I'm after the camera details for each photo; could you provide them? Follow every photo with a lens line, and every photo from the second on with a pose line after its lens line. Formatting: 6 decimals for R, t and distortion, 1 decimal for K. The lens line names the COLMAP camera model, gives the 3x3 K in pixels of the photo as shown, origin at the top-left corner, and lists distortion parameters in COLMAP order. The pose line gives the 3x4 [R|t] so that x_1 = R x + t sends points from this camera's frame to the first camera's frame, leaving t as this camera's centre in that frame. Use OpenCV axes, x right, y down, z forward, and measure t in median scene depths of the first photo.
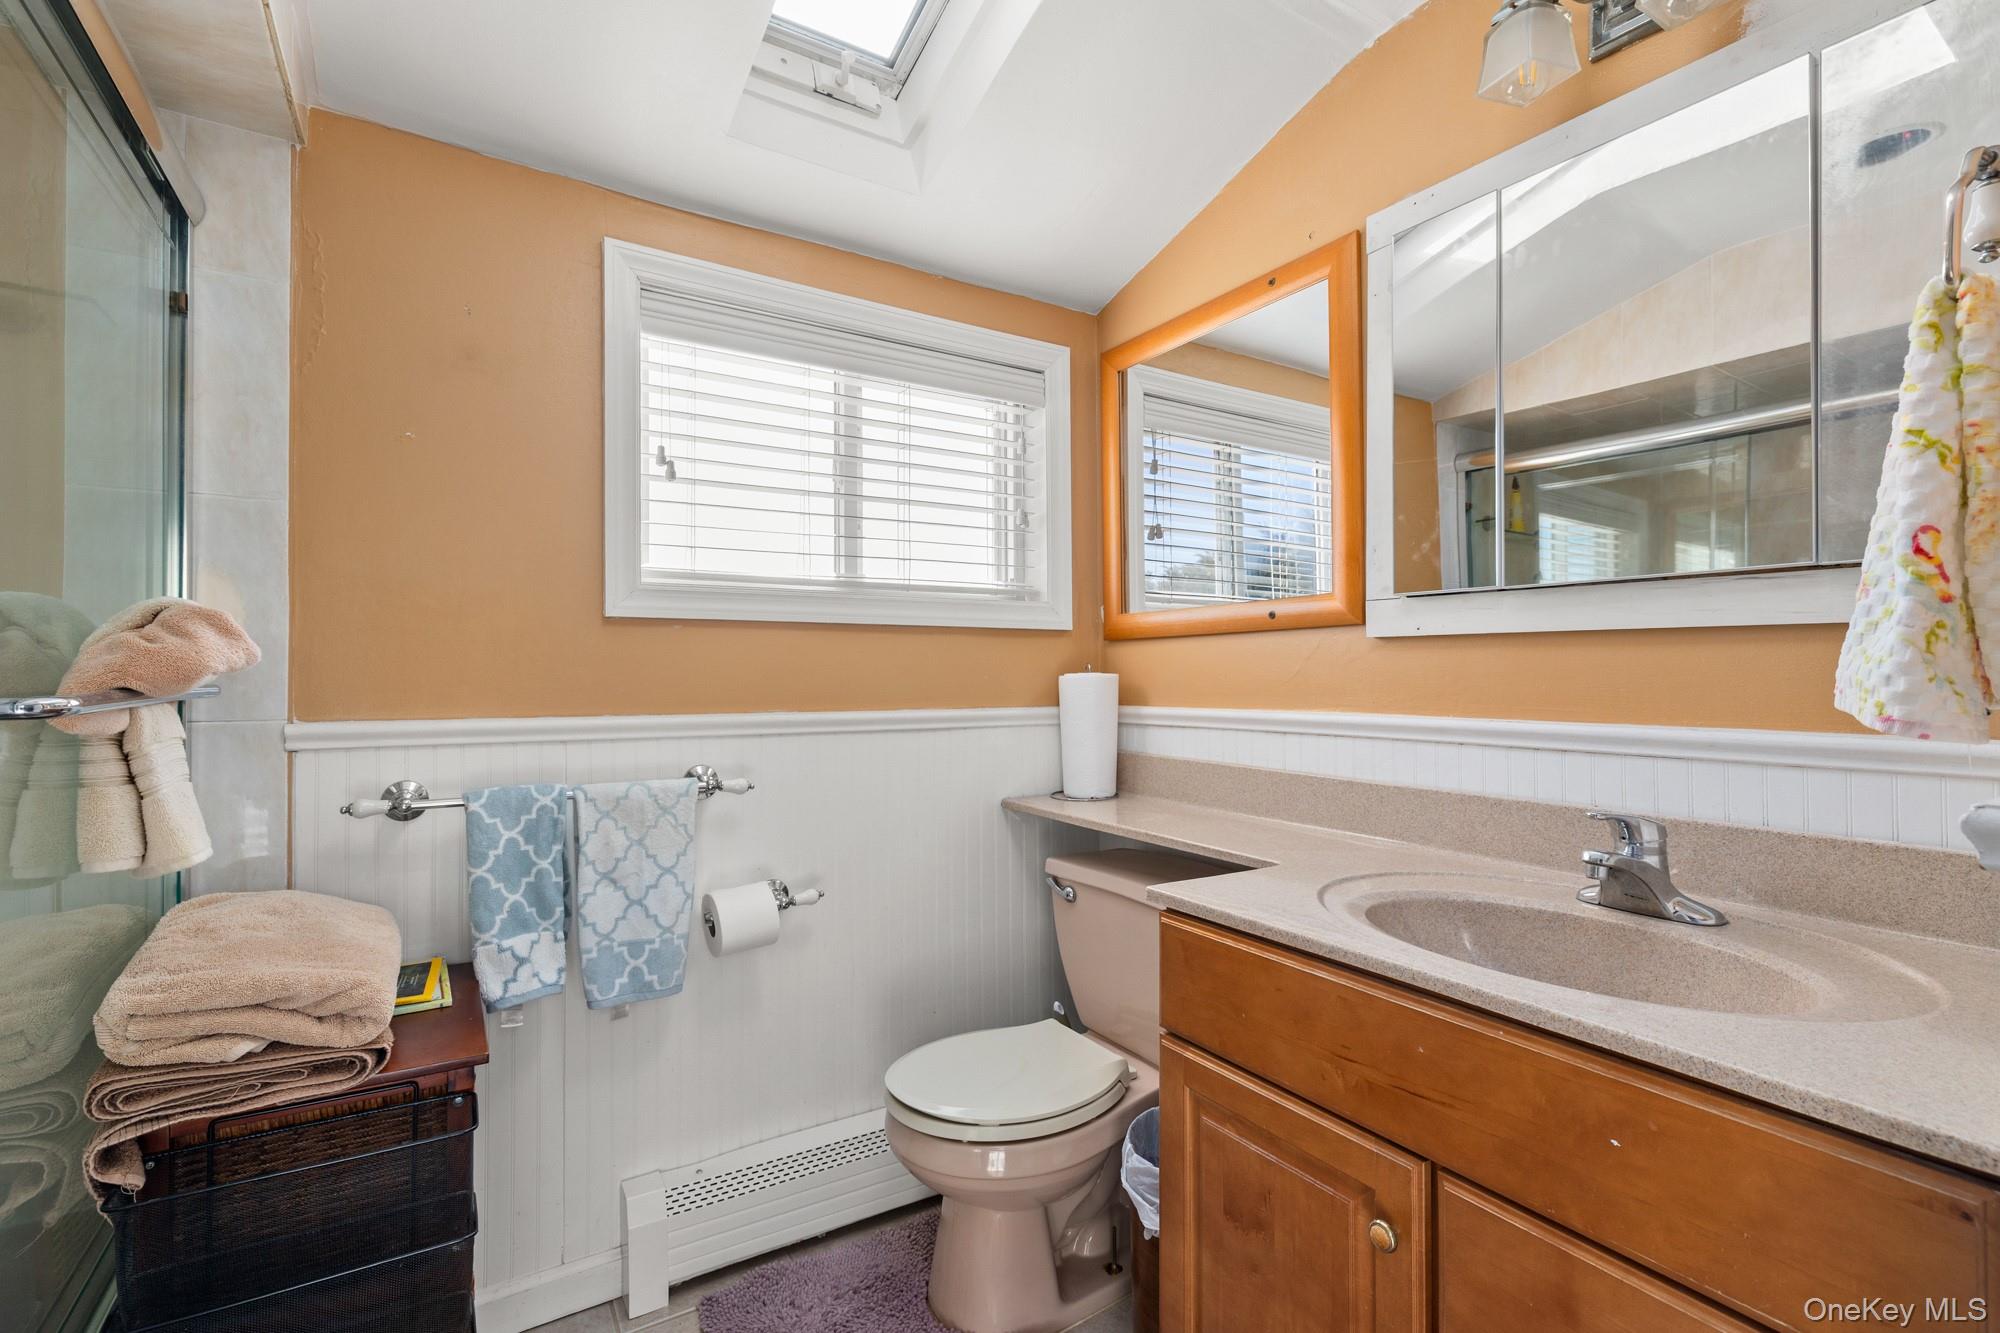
lens RADIAL K [[872.9, 0, 986.6], [0, 872.9, 665.7], [0, 0, 1]] dist [-0.000638, 0.001097]
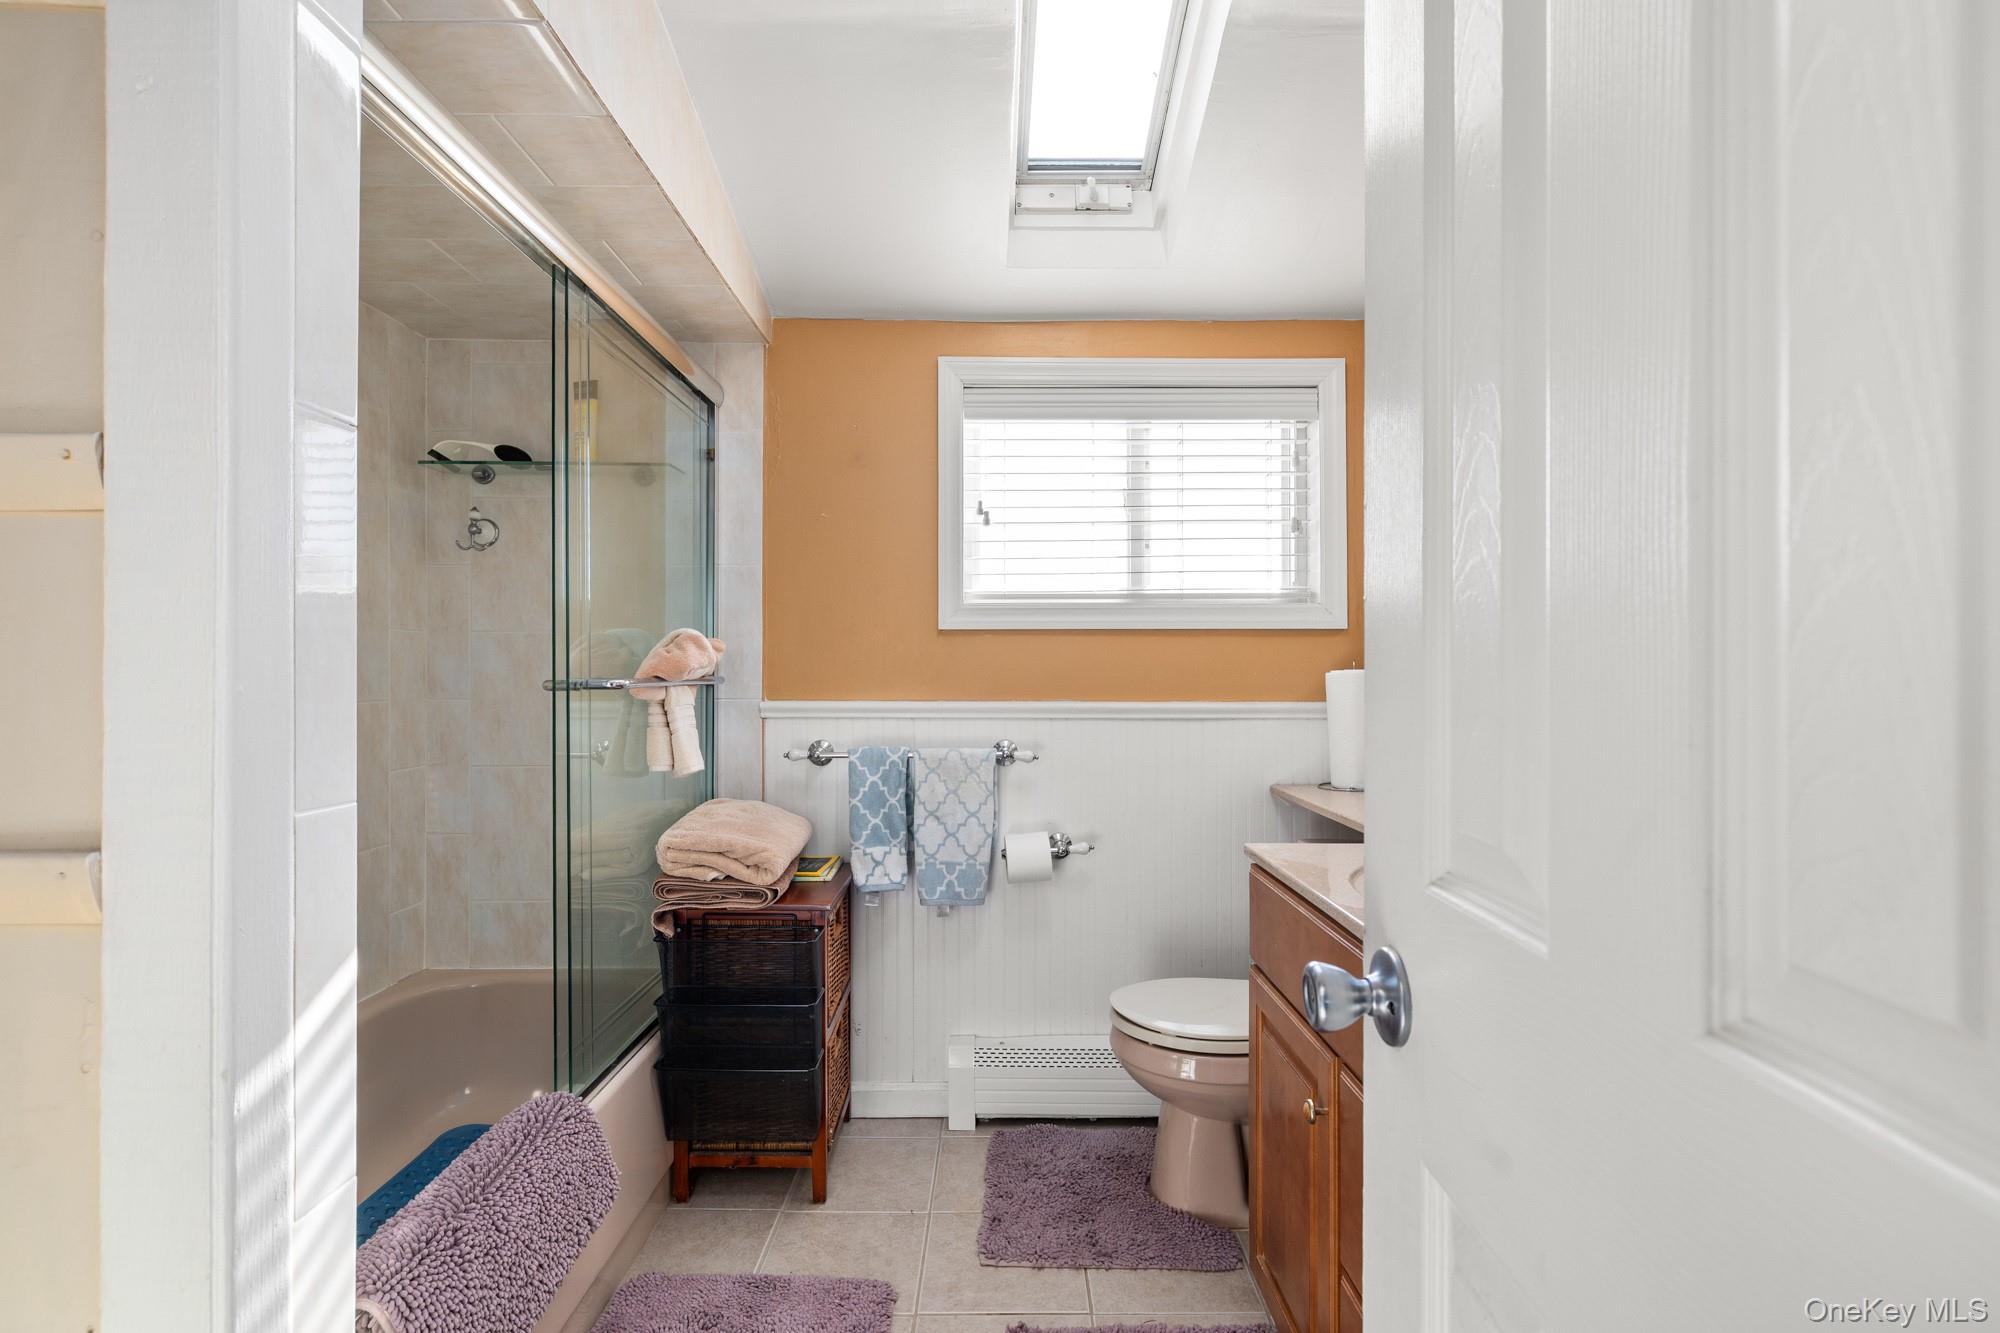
lens RADIAL K [[928.6, 0, 1010.5], [0, 928.6, 672.0], [0, 0, 1]] dist [-0.008636, -0.000268]
pose [[0.852897, -0.001953, -0.522075, 0.456103], [0.004120, 0.999987, 0.002990, 0.007614], [0.522063, -0.004701, 0.852894, -0.215098]]
